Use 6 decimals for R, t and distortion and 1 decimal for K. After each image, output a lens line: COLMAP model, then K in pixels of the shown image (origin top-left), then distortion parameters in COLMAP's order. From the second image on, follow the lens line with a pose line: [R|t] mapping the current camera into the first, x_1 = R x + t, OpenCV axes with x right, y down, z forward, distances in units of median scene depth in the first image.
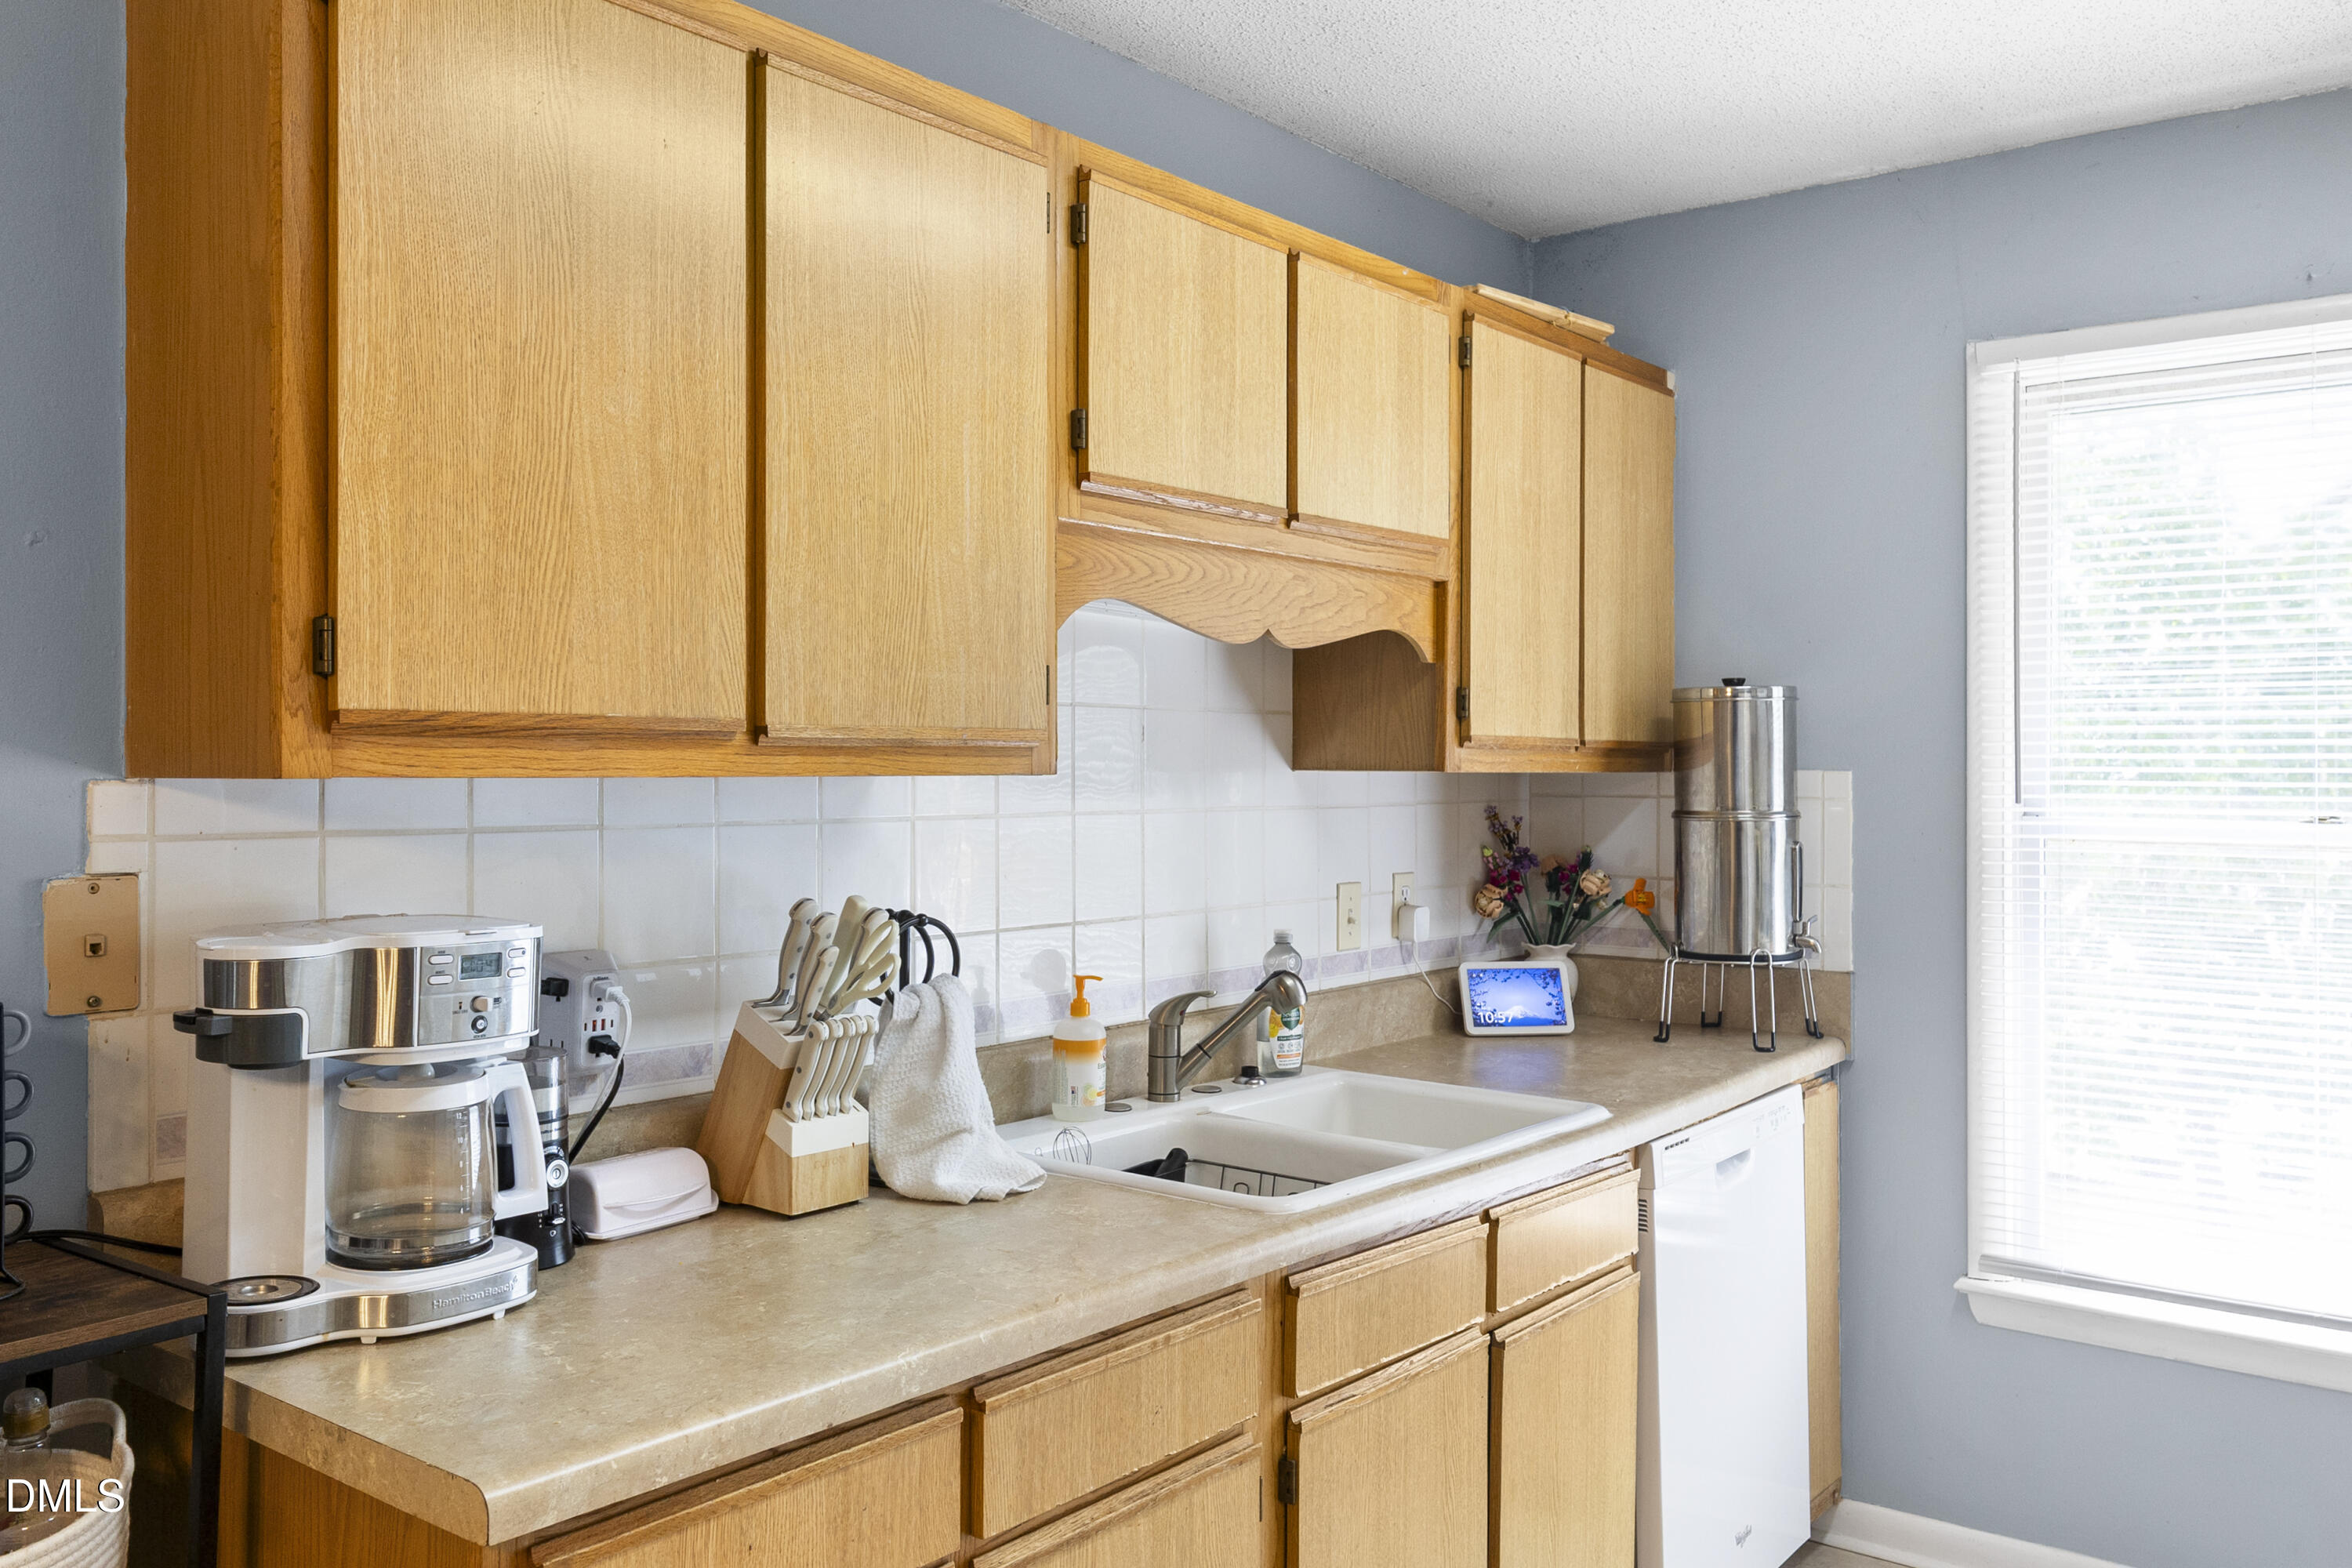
lens RADIAL K [[1884.4, 0, 1174.0], [0, 1884.4, 773.8], [0, 0, 1]] dist [0.009246, -0.005114]
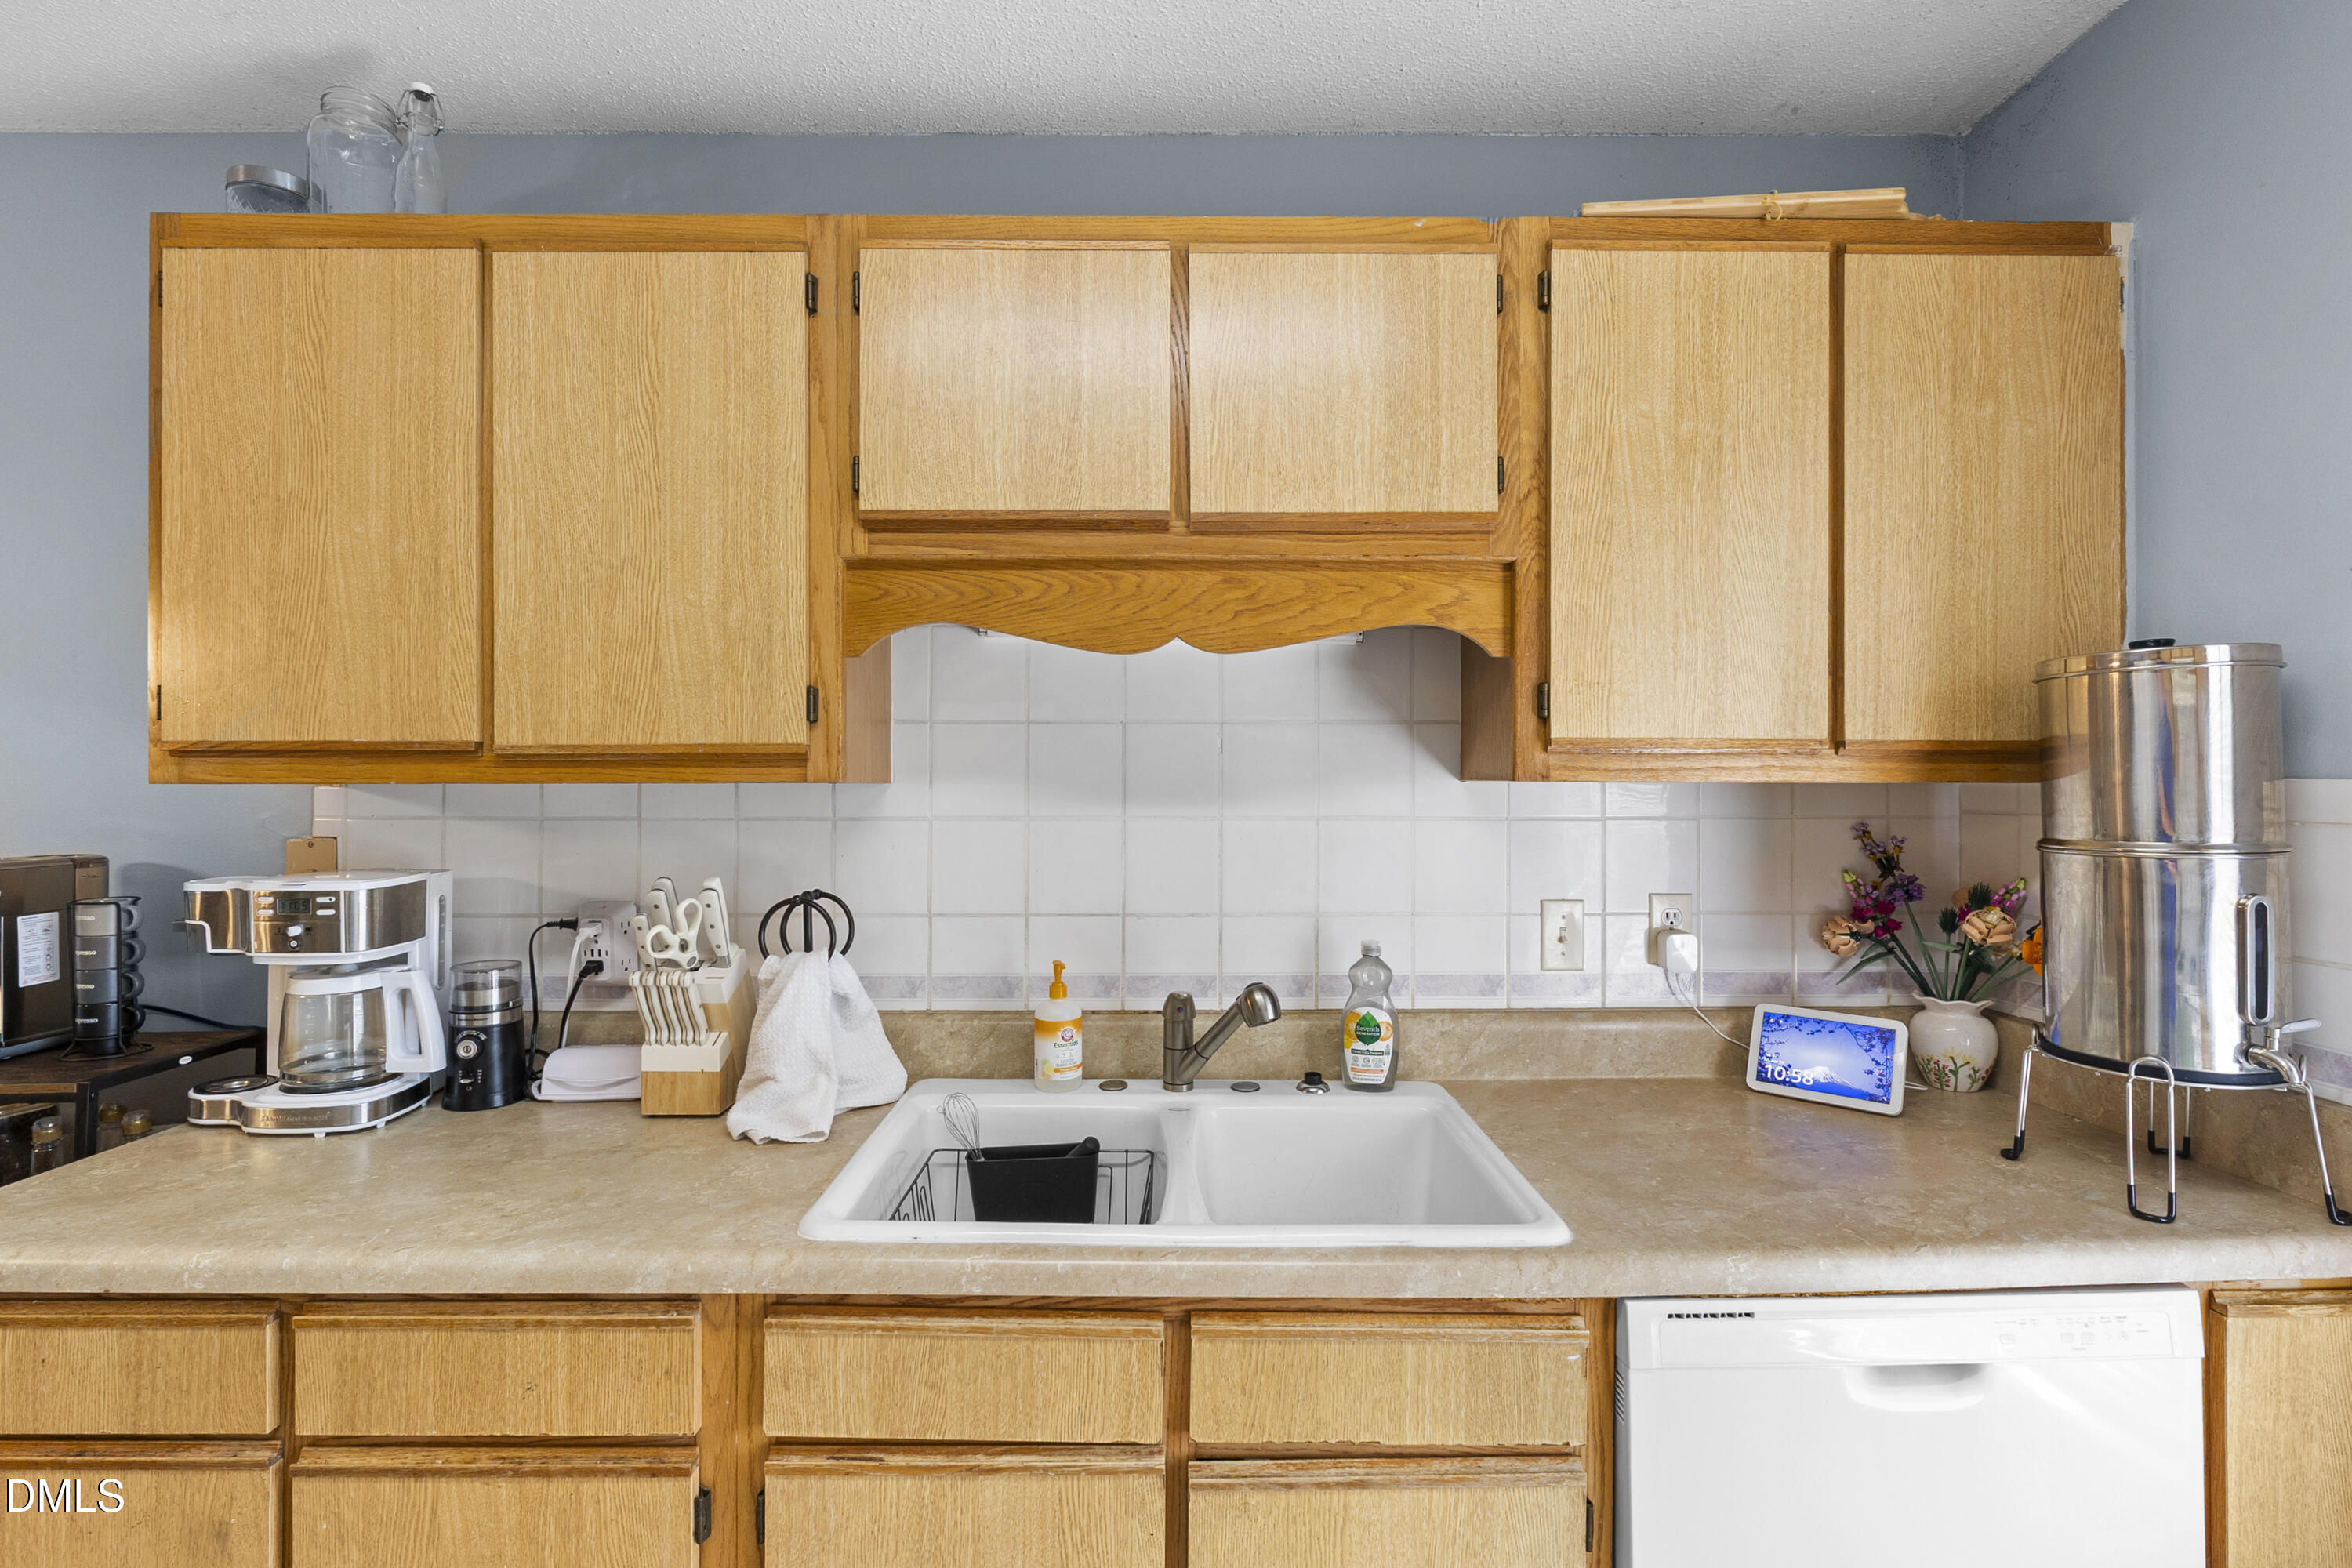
lens RADIAL K [[1050.9, 0, 1173.9], [0, 1050.9, 786.9], [0, 0, 1]] dist [-0.004365, 0.000947]
pose [[0.627568, 0.002608, -0.778557, 0.493028], [-0.002303, 0.999996, 0.001493, 0.001295], [0.778558, 0.000856, 0.627572, 0.672179]]
